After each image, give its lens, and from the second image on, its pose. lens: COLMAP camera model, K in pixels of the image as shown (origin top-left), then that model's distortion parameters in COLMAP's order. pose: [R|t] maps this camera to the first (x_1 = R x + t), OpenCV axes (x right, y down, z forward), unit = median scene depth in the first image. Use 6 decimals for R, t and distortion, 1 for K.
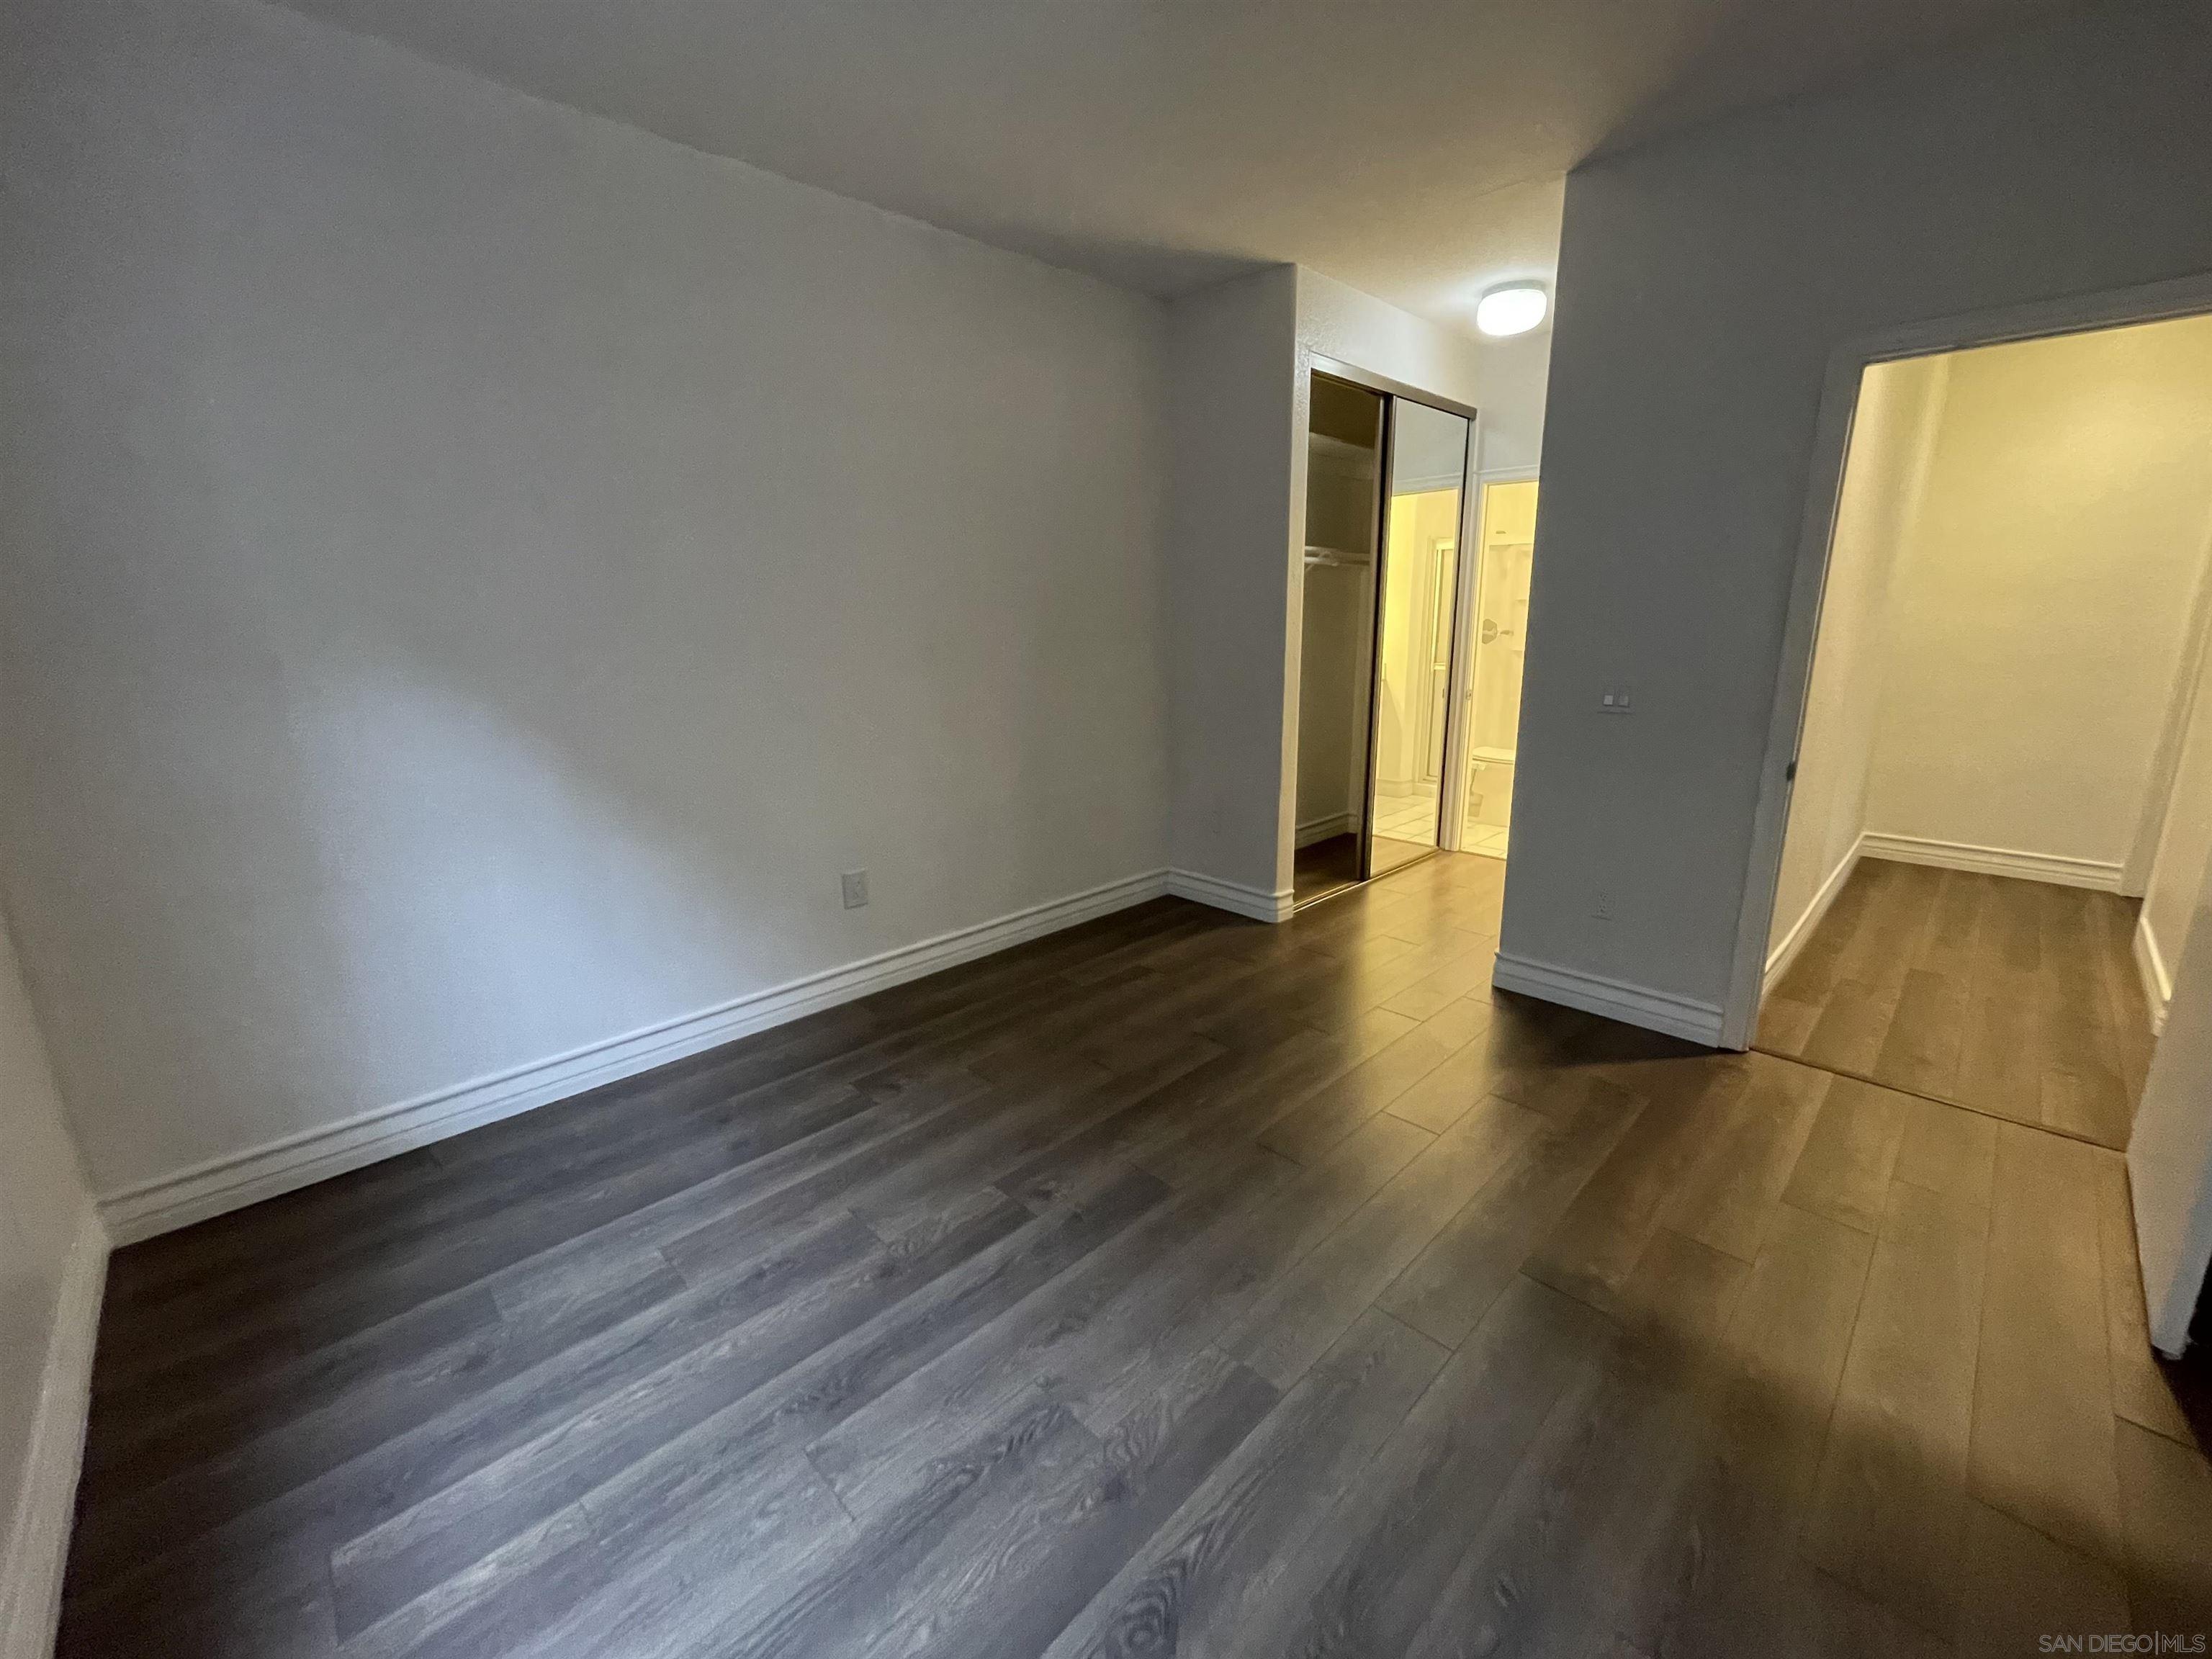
lens RADIAL K [[893.2, 0, 1109.0], [0, 893.2, 799.1], [0, 0, 1]] dist [-0.005690, 0.002255]
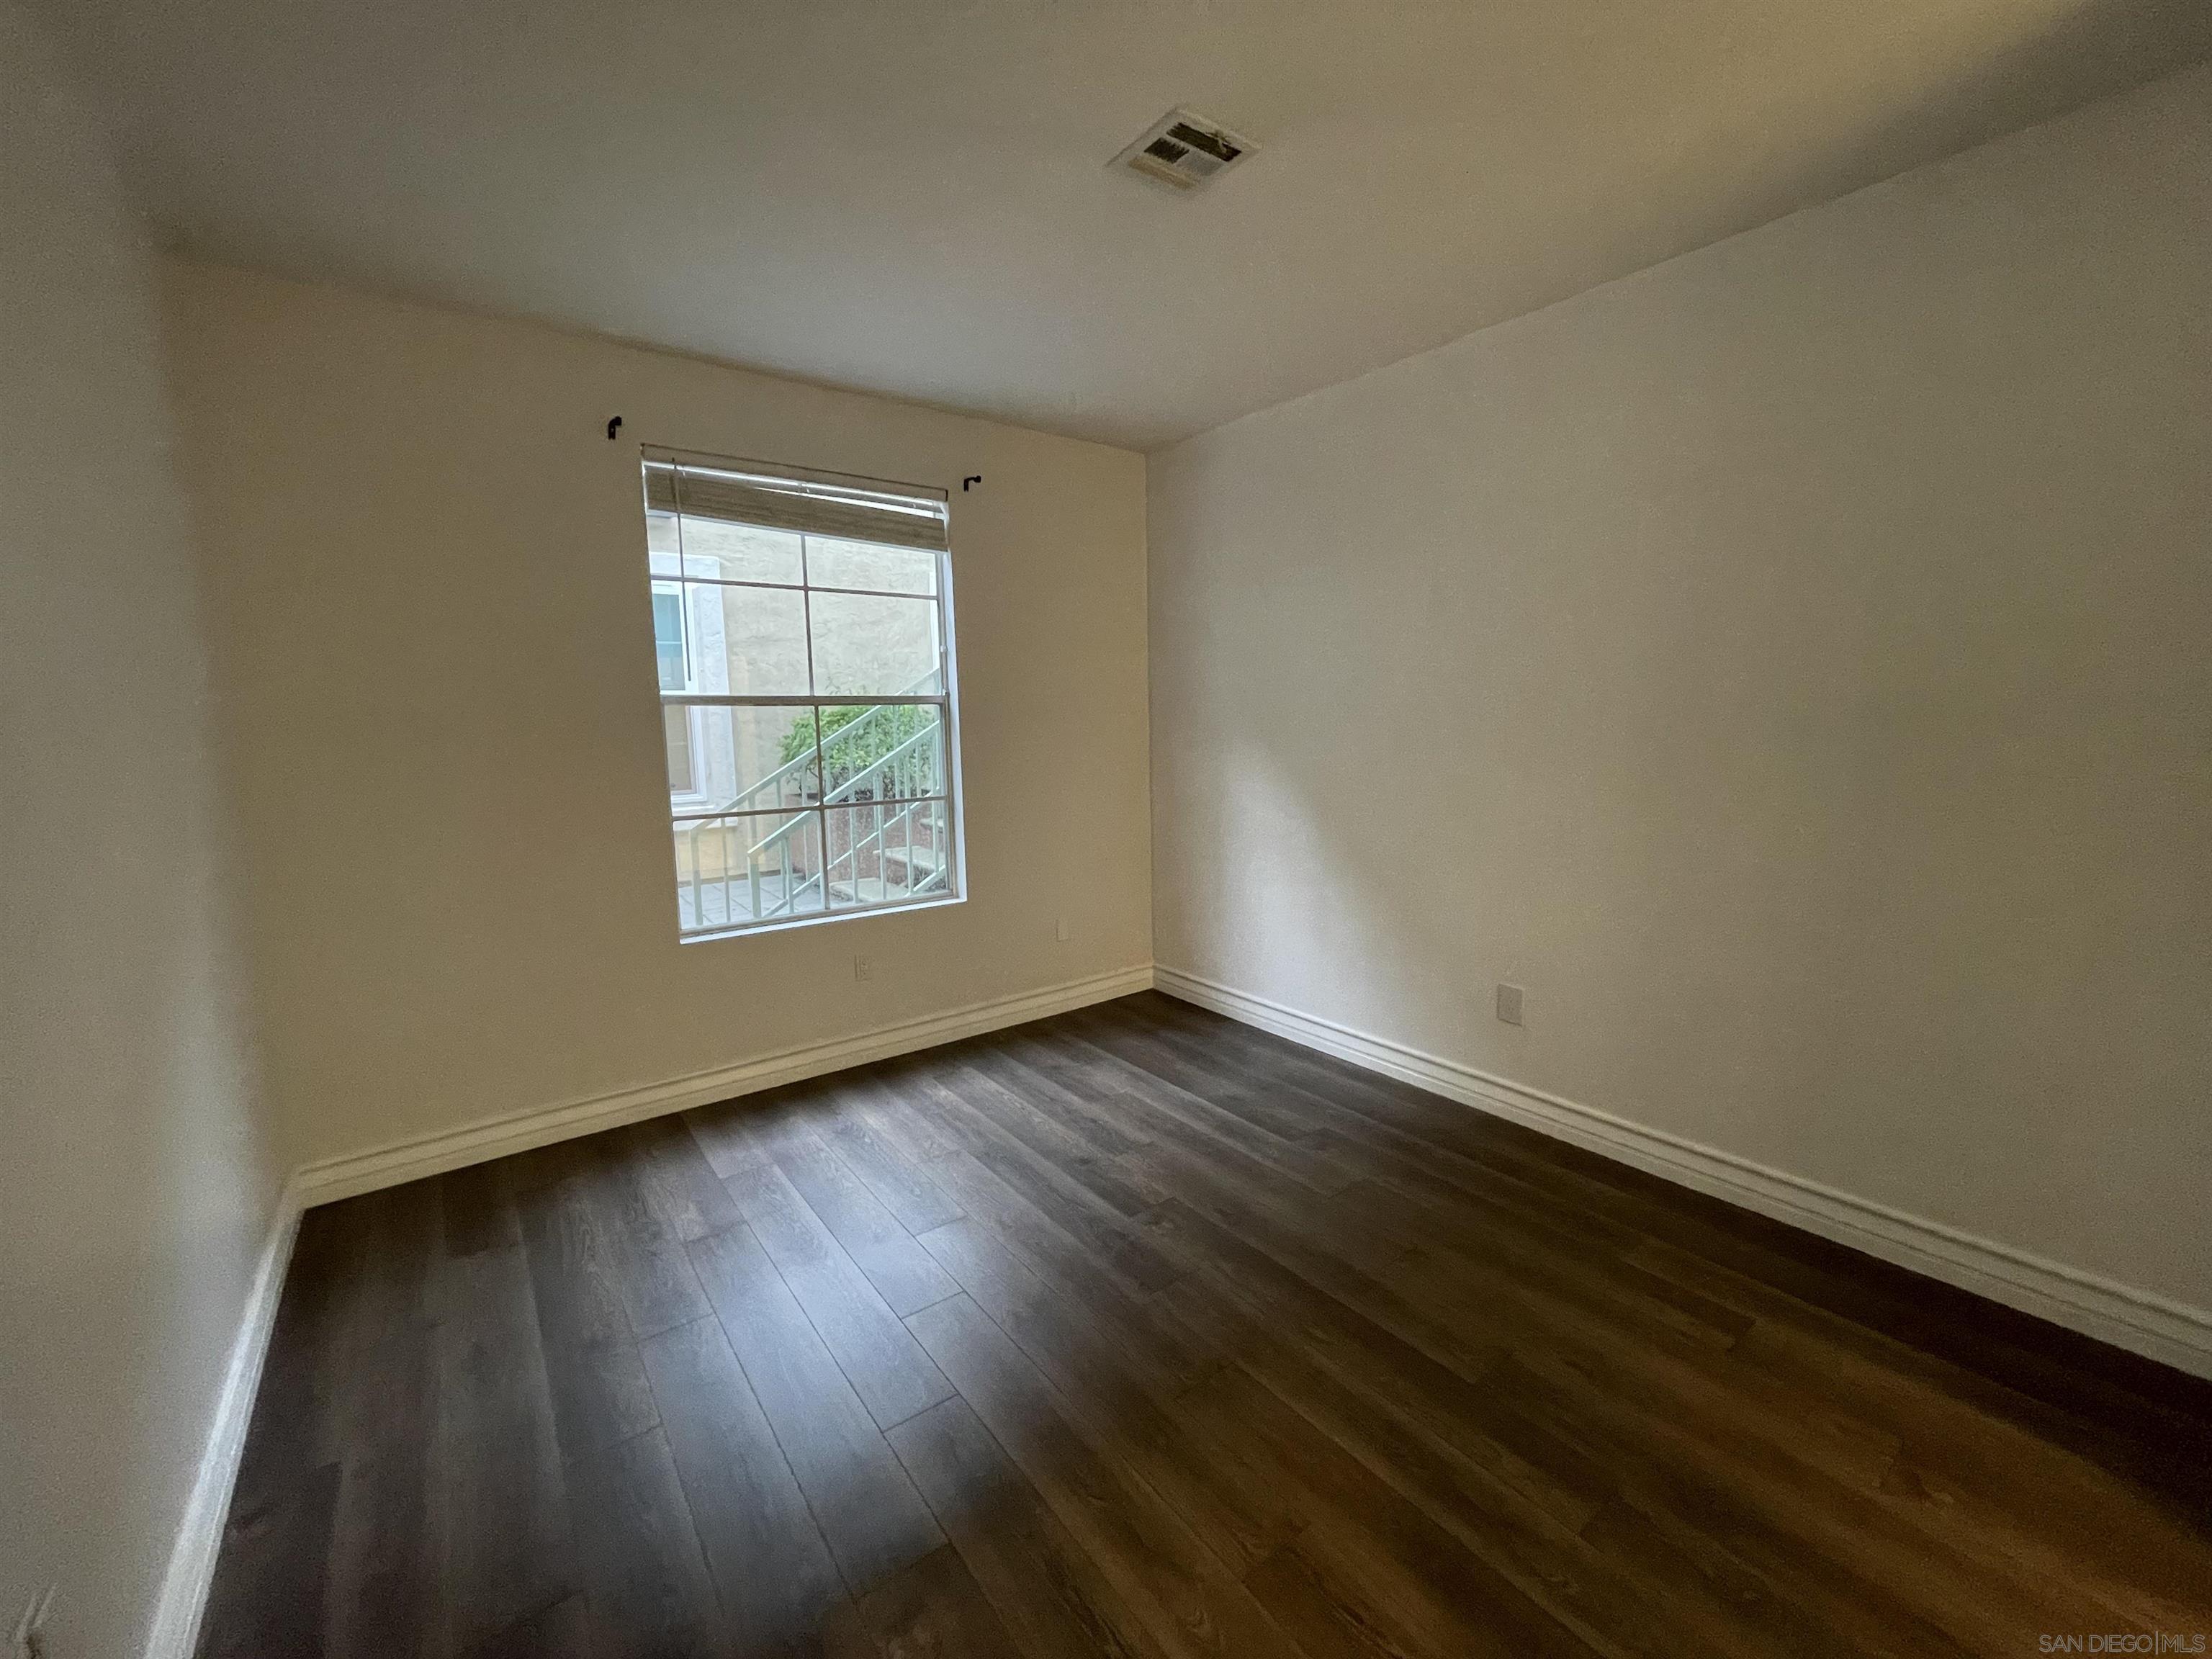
lens RADIAL K [[893.2, 0, 1126.0], [0, 893.2, 843.0], [0, 0, 1]] dist [-0.005690, 0.002255]
pose [[-0.120900, 0.162079, -0.979343, 0.953169], [-0.185339, 0.965546, 0.182676, -0.233950], [0.975209, 0.203596, -0.086695, 0.915253]]
